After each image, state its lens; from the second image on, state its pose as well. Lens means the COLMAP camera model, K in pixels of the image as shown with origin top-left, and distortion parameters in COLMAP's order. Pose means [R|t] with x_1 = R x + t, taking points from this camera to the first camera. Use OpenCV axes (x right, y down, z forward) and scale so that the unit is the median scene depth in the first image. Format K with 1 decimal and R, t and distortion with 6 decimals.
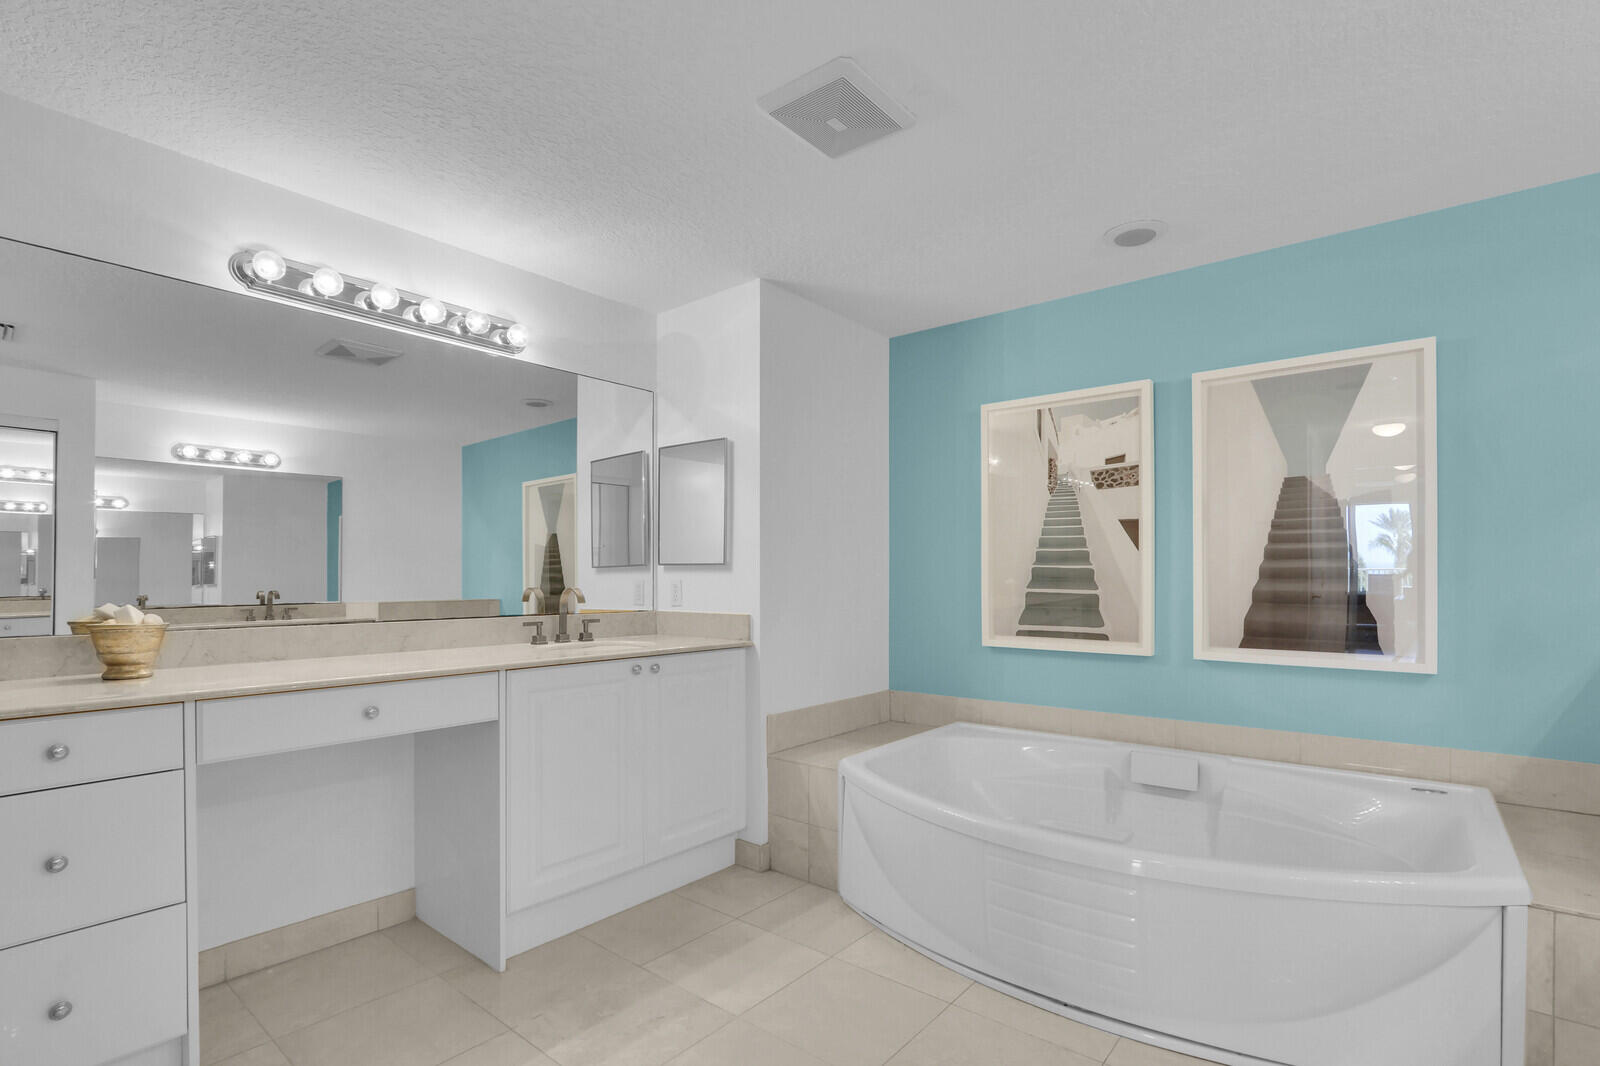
lens RADIAL K [[777.3, 0, 812.7], [0, 777.3, 578.5], [0, 0, 1]] dist [-0.031087, -0.000349]
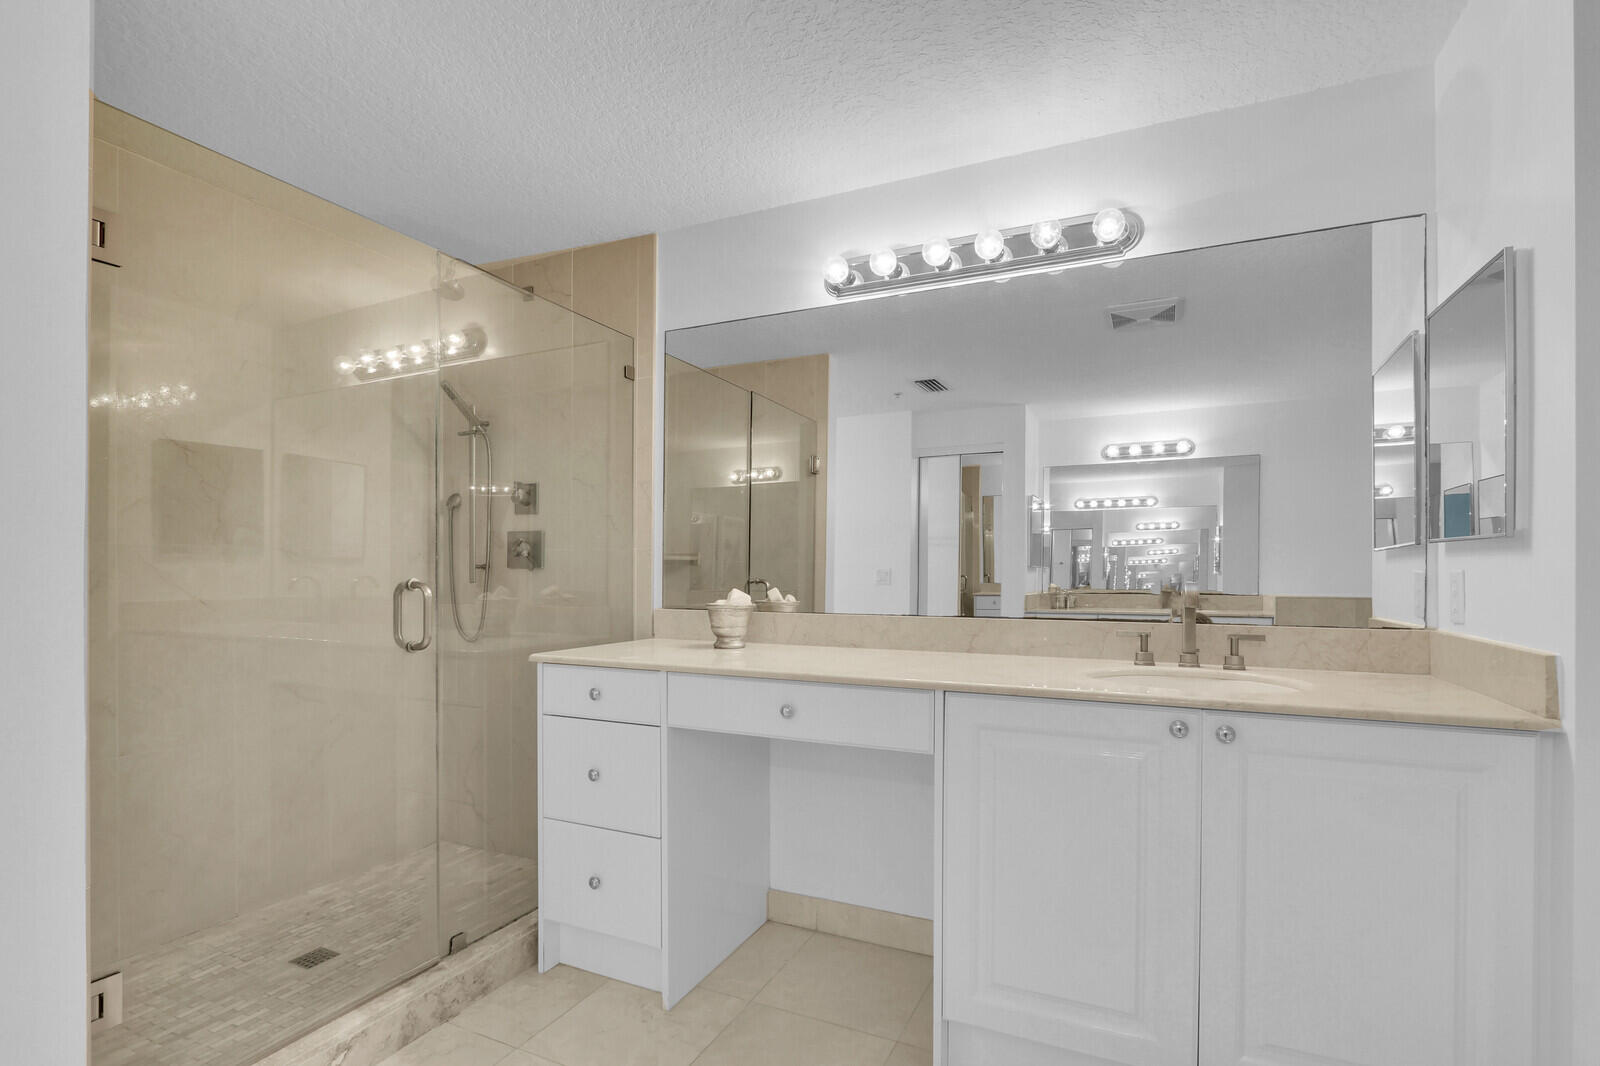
lens RADIAL K [[754.8, 0, 799.8], [0, 754.8, 564.4], [0, 0, 1]] dist [-0.026160, -0.000096]
pose [[0.213647, -0.005954, -0.976893, 0.221064], [0.001741, 0.999982, -0.005714, 0.000506], [0.976909, -0.000480, 0.213654, 0.555309]]
